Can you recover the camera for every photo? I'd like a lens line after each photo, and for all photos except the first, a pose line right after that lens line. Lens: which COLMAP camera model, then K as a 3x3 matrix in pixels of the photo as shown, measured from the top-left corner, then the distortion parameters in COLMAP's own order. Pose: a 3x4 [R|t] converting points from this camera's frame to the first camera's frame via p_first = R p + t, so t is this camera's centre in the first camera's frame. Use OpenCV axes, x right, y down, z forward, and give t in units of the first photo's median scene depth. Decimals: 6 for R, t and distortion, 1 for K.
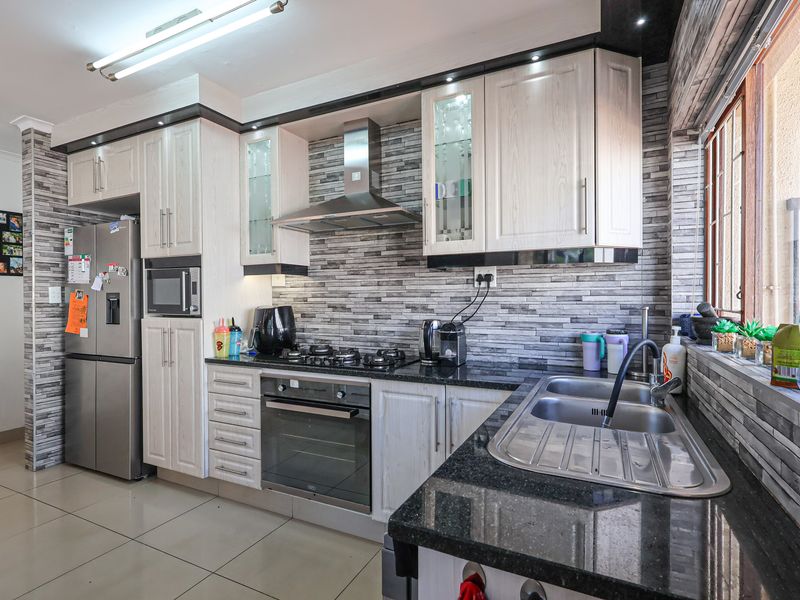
lens RADIAL K [[418.1, 0, 400.7], [0, 418.1, 300.2], [0, 0, 1]] dist [-0.001263, 0.000766]
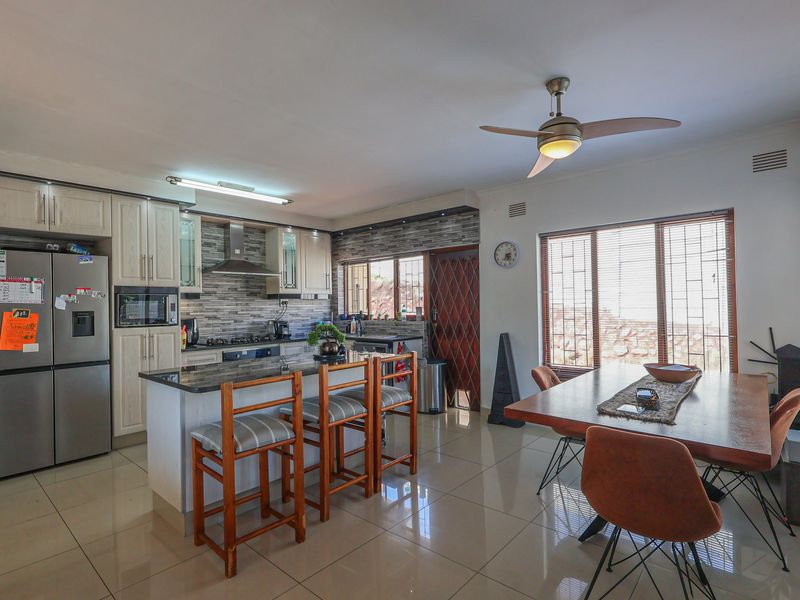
lens RADIAL K [[418.1, 0, 400.7], [0, 418.1, 300.2], [0, 0, 1]] dist [-0.001263, 0.000766]
pose [[0.254000, 0.011106, 0.967140, -1.767138], [0.018916, 0.999686, -0.016448, -0.012640], [-0.967019, 0.022472, 0.253711, -0.254540]]
